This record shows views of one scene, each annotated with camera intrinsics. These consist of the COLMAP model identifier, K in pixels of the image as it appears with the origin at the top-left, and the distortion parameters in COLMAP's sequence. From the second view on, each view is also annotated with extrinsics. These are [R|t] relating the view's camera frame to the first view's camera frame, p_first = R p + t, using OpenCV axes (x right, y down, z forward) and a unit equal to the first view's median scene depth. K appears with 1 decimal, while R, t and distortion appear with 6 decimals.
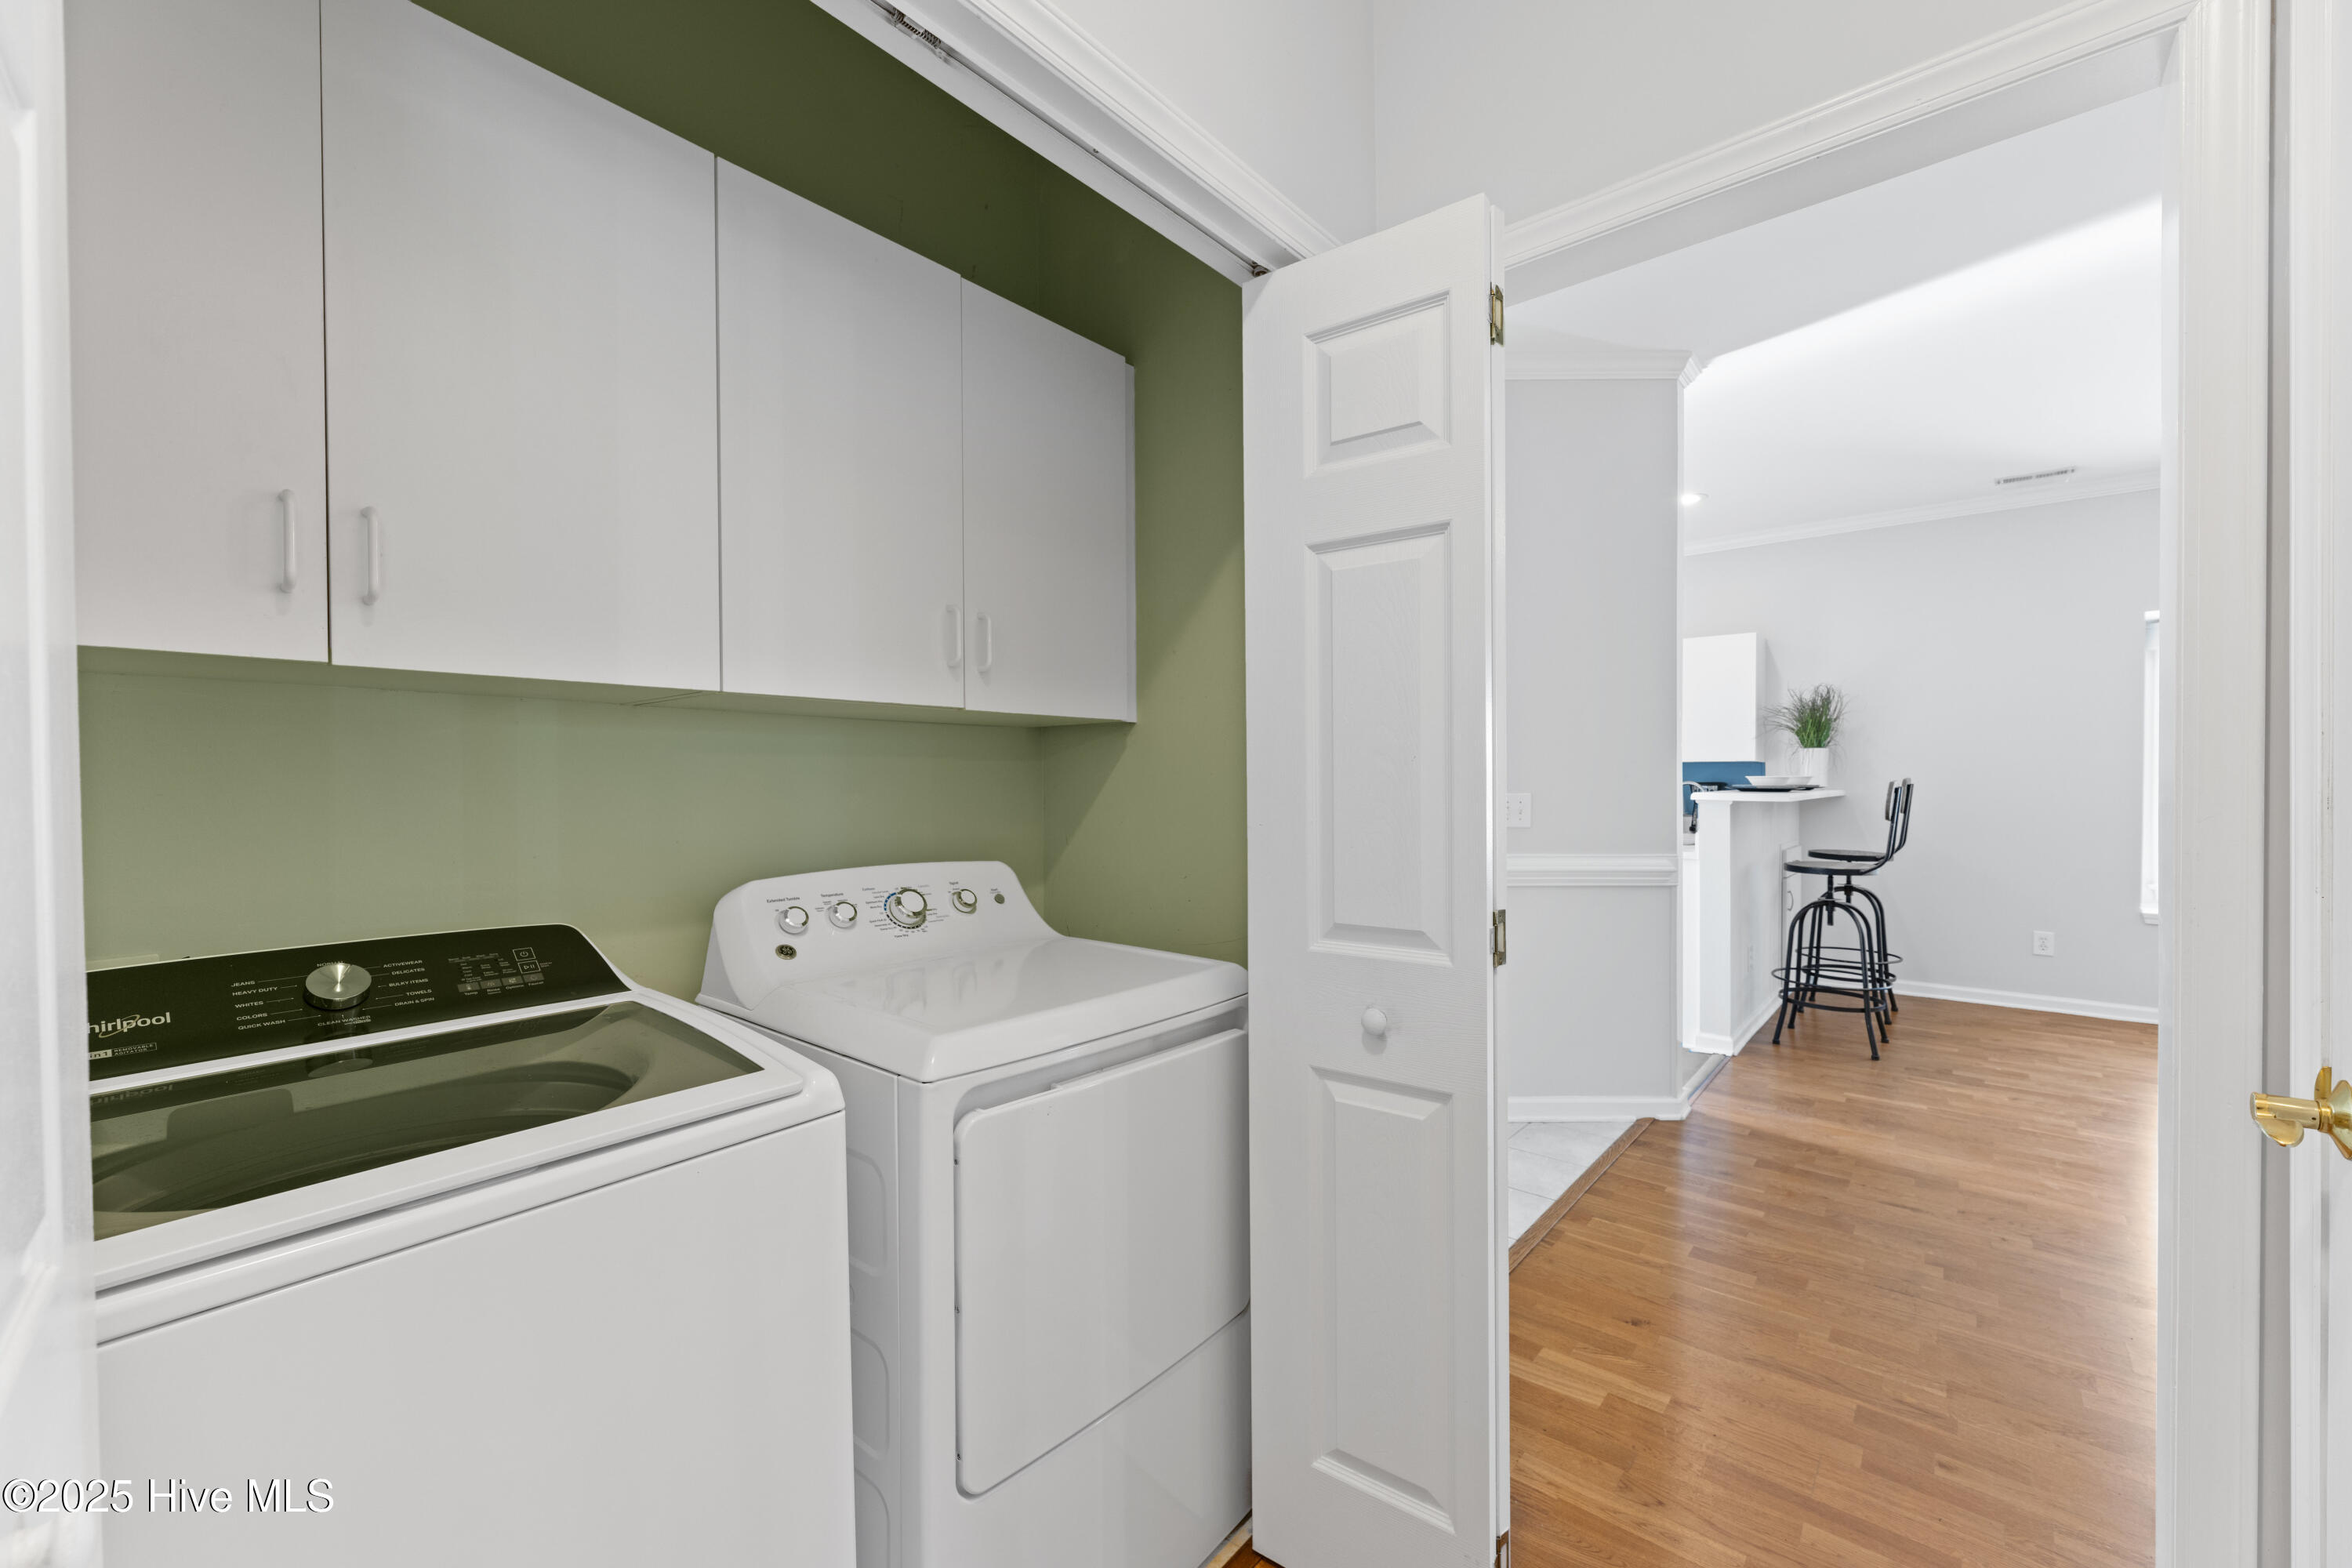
lens RADIAL K [[953.3, 0, 1166.9], [0, 953.3, 803.4], [0, 0, 1]] dist [-0.000847, -0.000090]
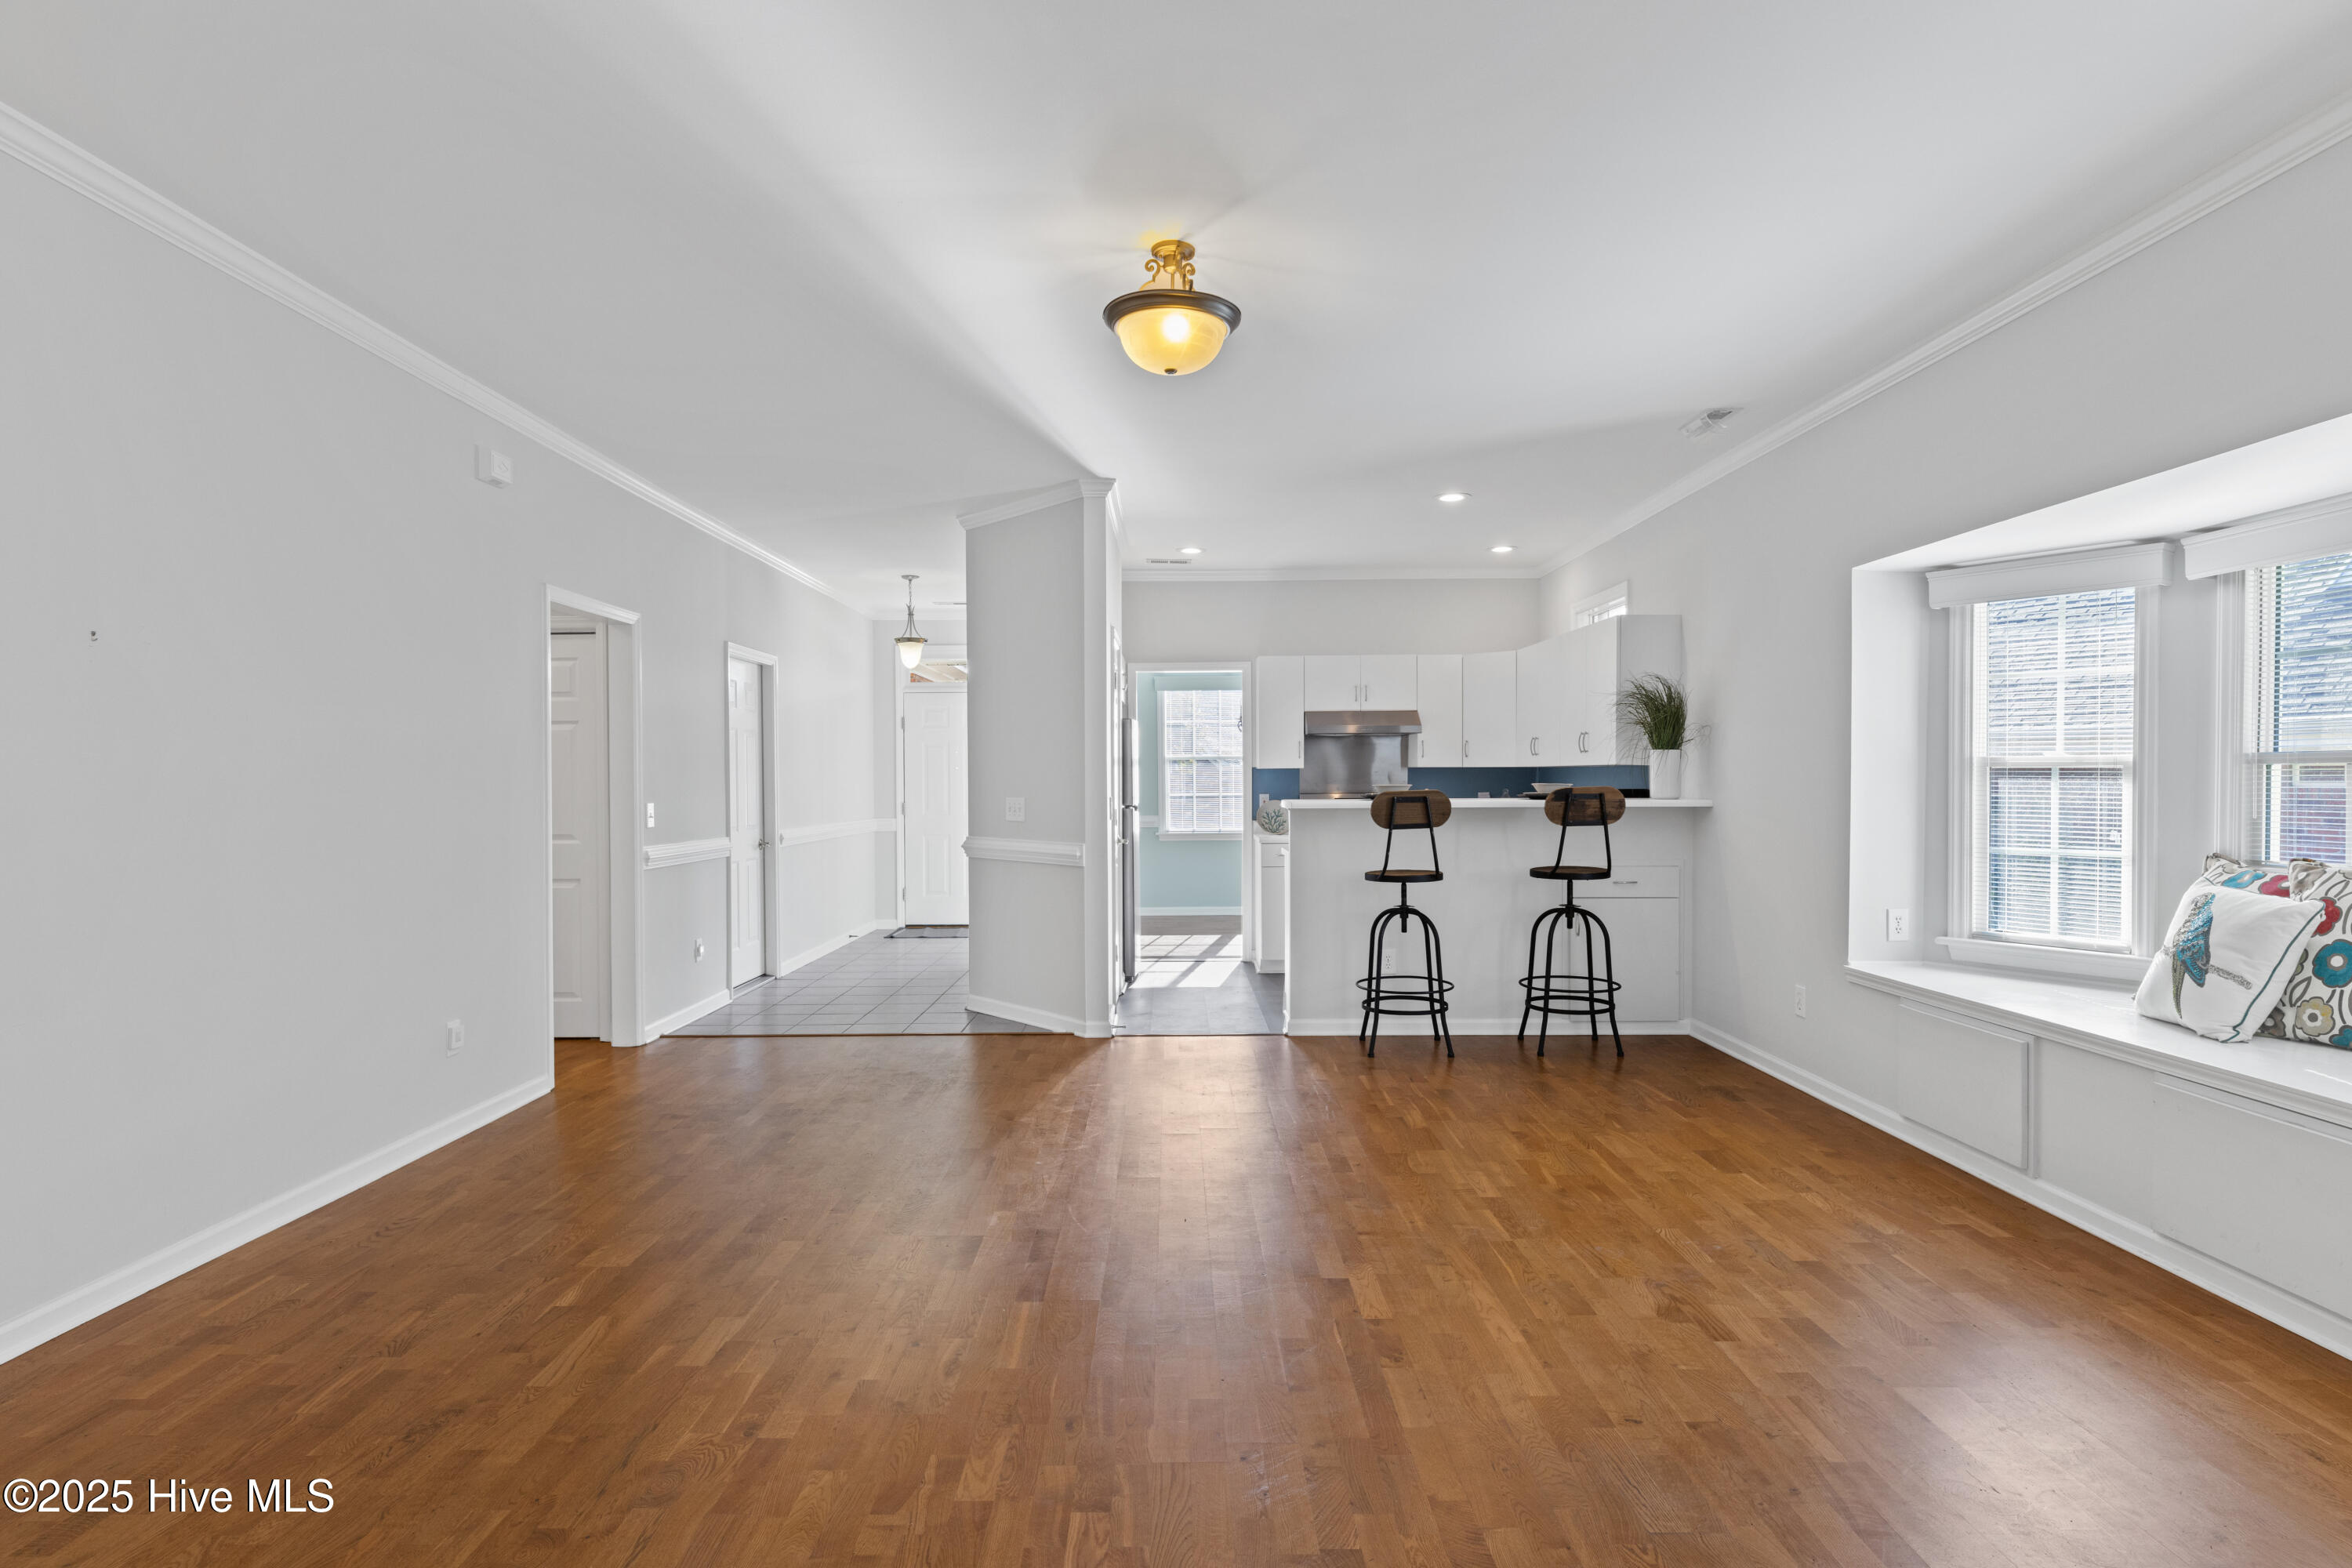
lens RADIAL K [[1283.6, 0, 1176.4], [0, 1283.6, 800.1], [0, 0, 1]] dist [-0.000302, -0.000001]
pose [[0.646881, 0.011578, -0.762503, 1.359380], [-0.004877, 0.999927, 0.011045, -0.023906], [0.762576, -0.003426, 0.646890, -0.064264]]
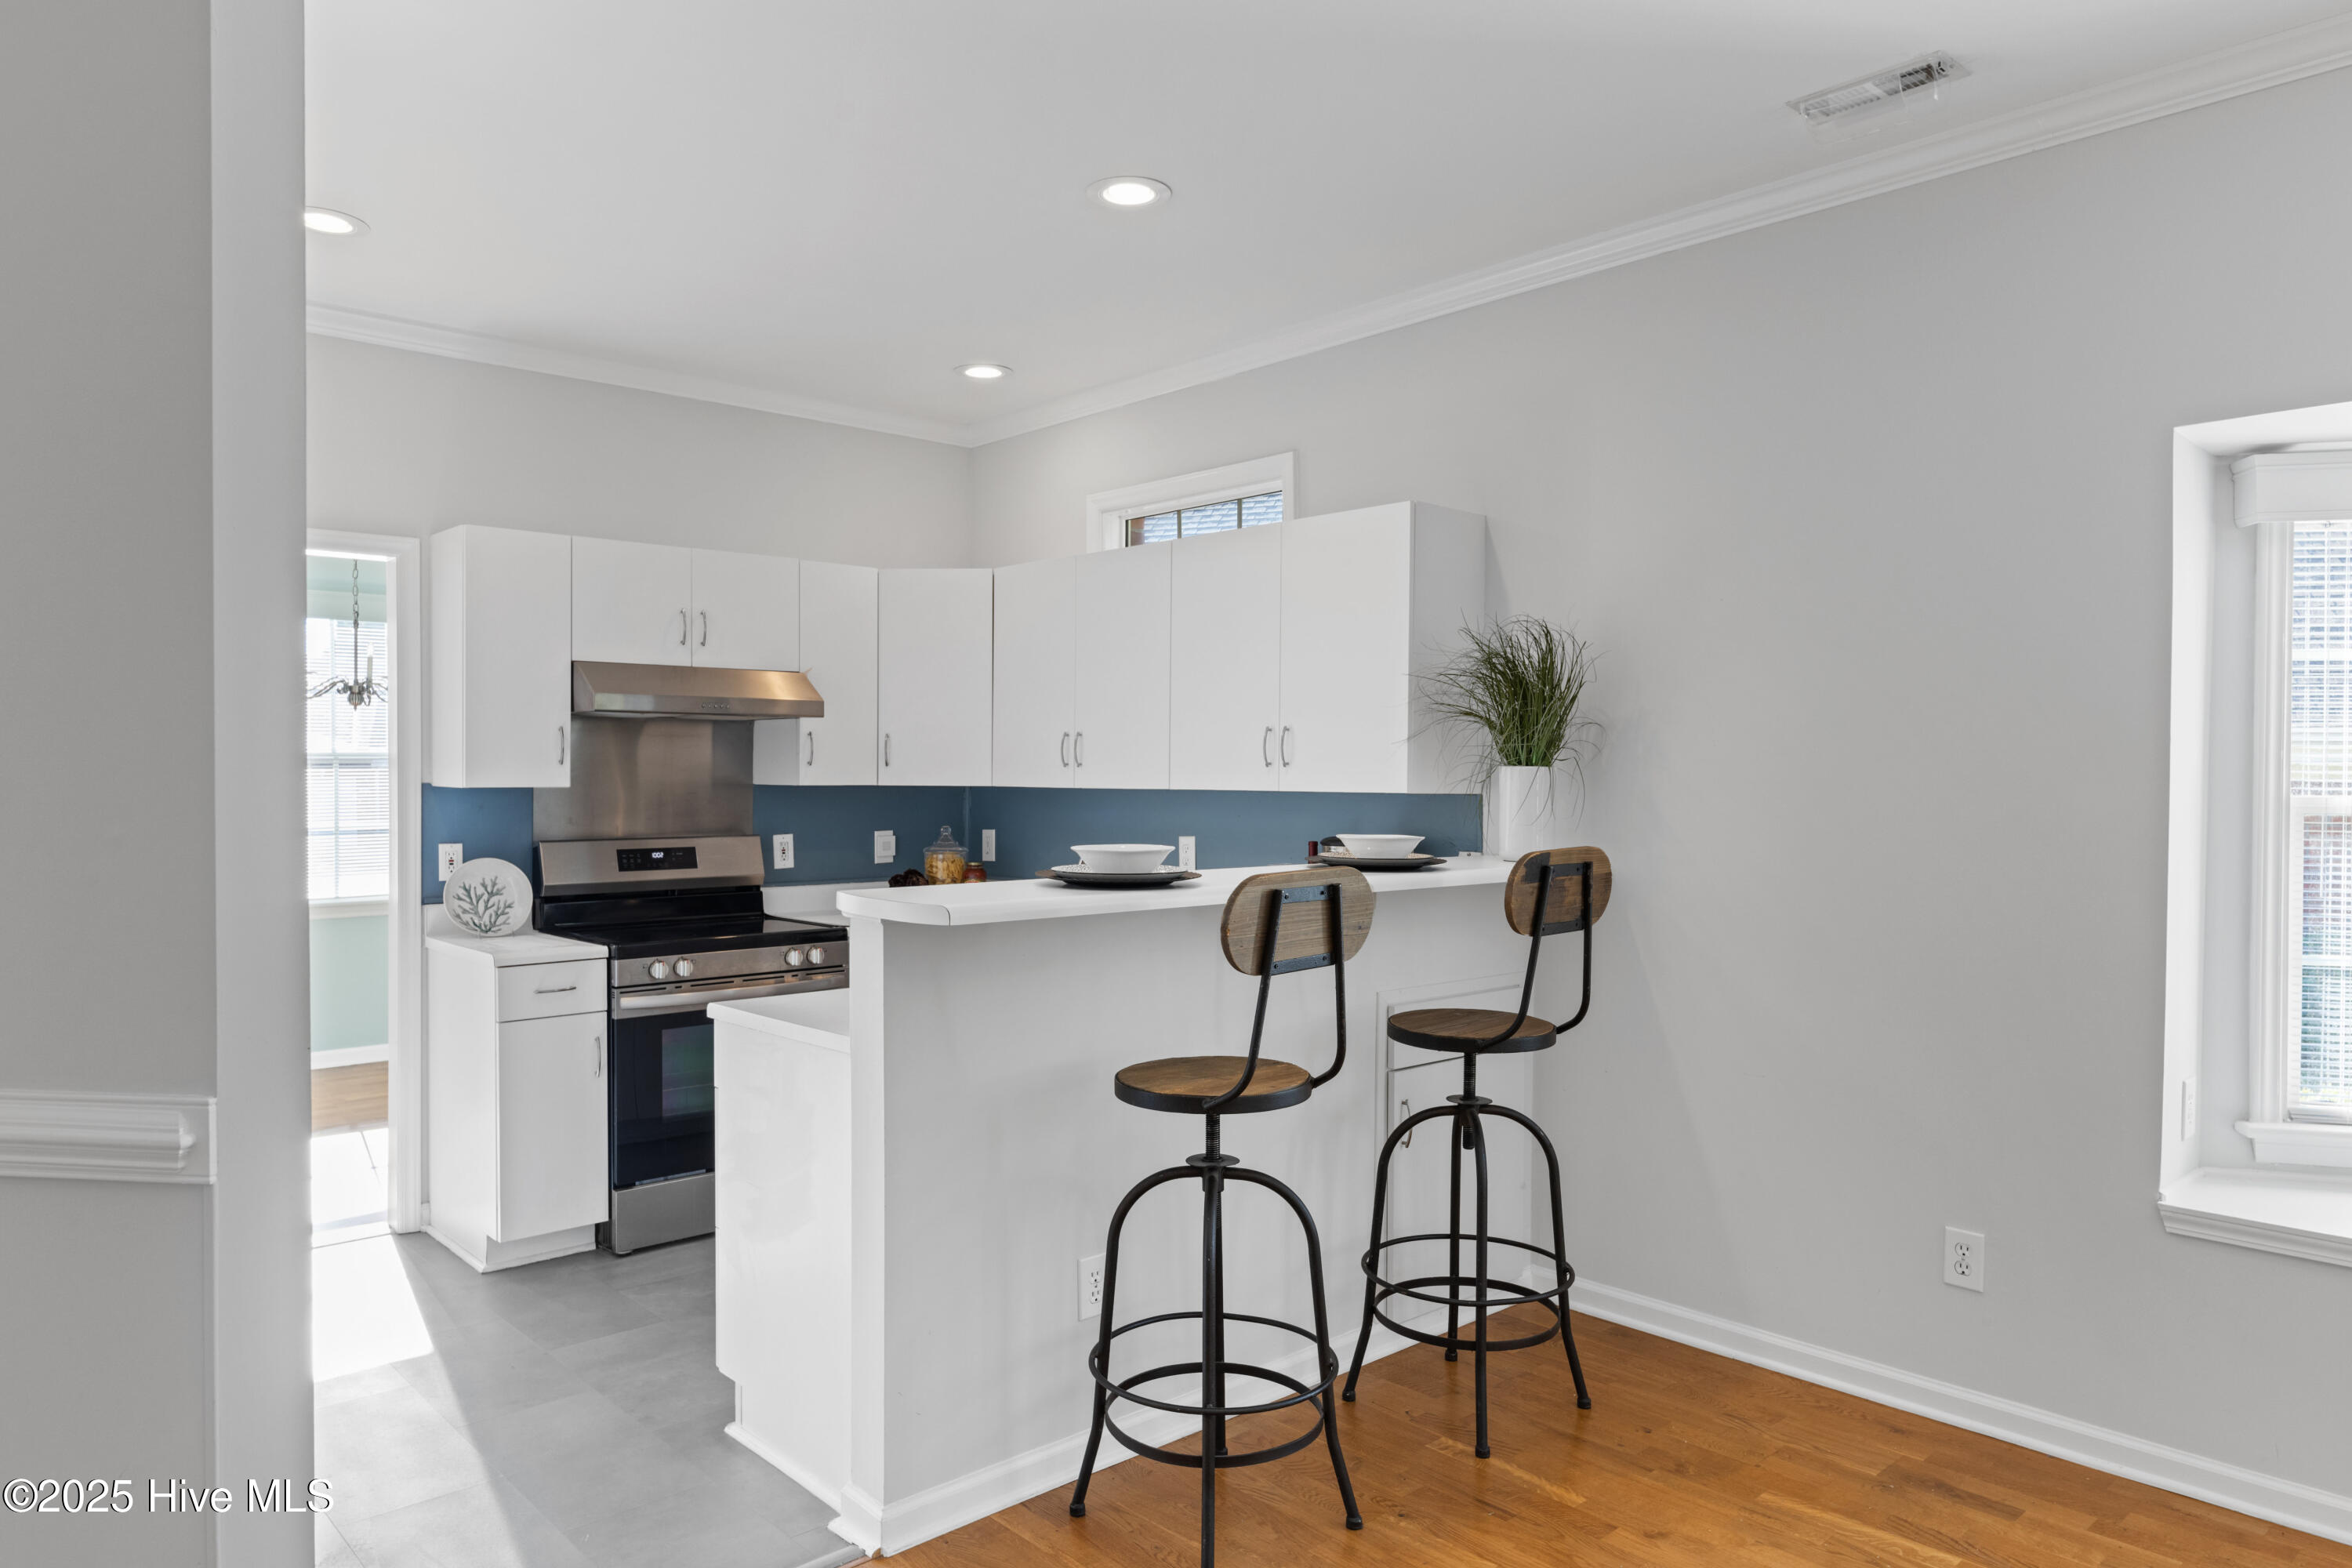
lens RADIAL K [[1513.3, 0, 1183.7], [0, 1513.3, 787.5], [0, 0, 1]] dist [-0.016945, -0.000131]
pose [[0.991920, 0.005442, -0.126749, 0.656787], [-0.006234, 0.999963, -0.005860, -0.044576], [0.126712, 0.006603, 0.991918, 0.320413]]
